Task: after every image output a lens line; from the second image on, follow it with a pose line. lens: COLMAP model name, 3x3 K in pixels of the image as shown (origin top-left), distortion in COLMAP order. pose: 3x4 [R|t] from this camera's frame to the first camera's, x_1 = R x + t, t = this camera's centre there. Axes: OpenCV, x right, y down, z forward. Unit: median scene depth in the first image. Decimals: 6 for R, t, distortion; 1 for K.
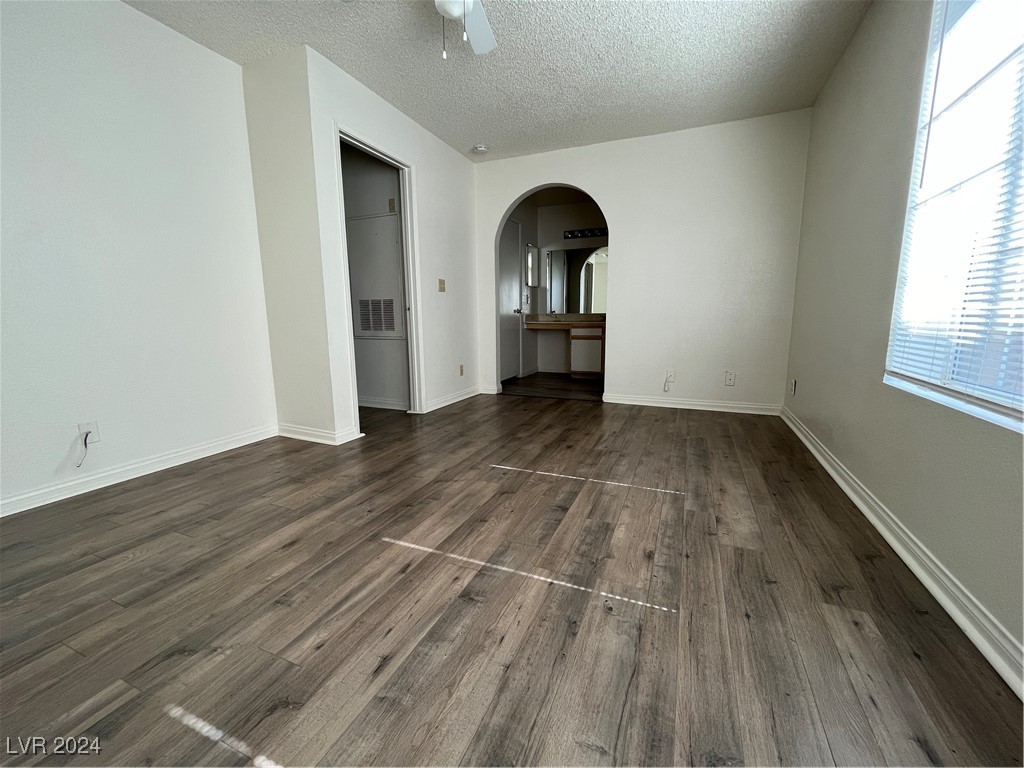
lens RADIAL K [[414.6, 0, 512.4], [0, 414.6, 376.3], [0, 0, 1]] dist [-0.001997, -0.000338]
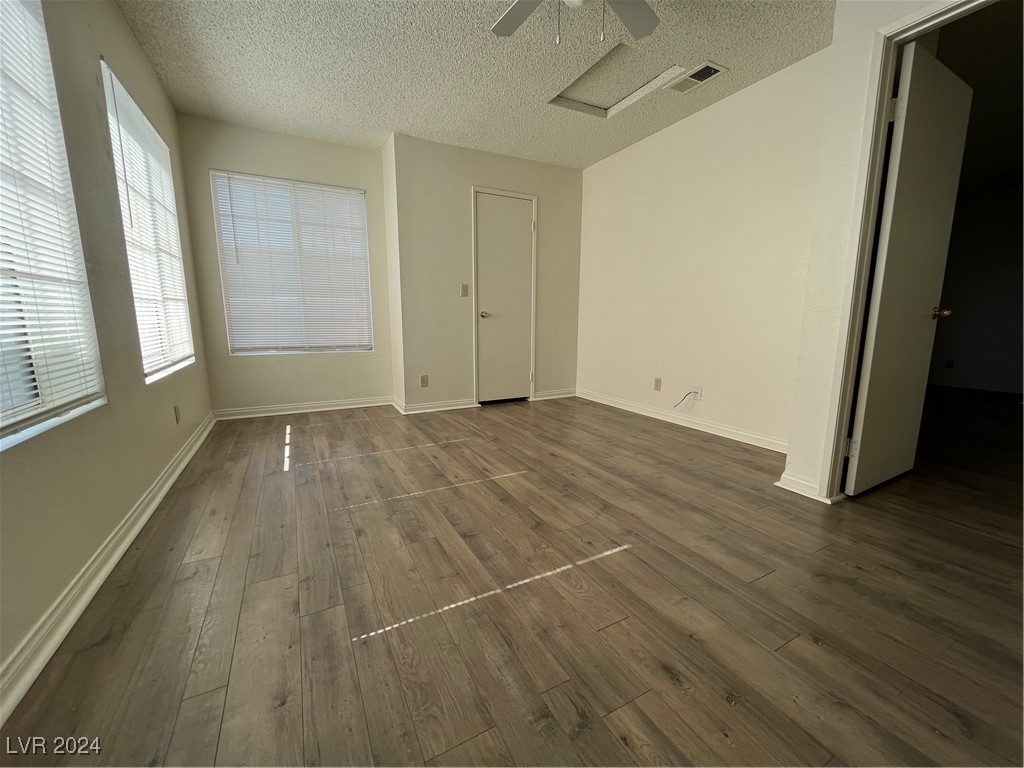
lens RADIAL K [[414.6, 0, 514.8], [0, 414.6, 384.6], [0, 0, 1]] dist [-0.001997, -0.000338]
pose [[-0.624328, 0.132652, -0.769816, 0.698425], [-0.110845, 0.960461, 0.255400, -0.243978], [0.773258, 0.244783, -0.584939, 1.487141]]
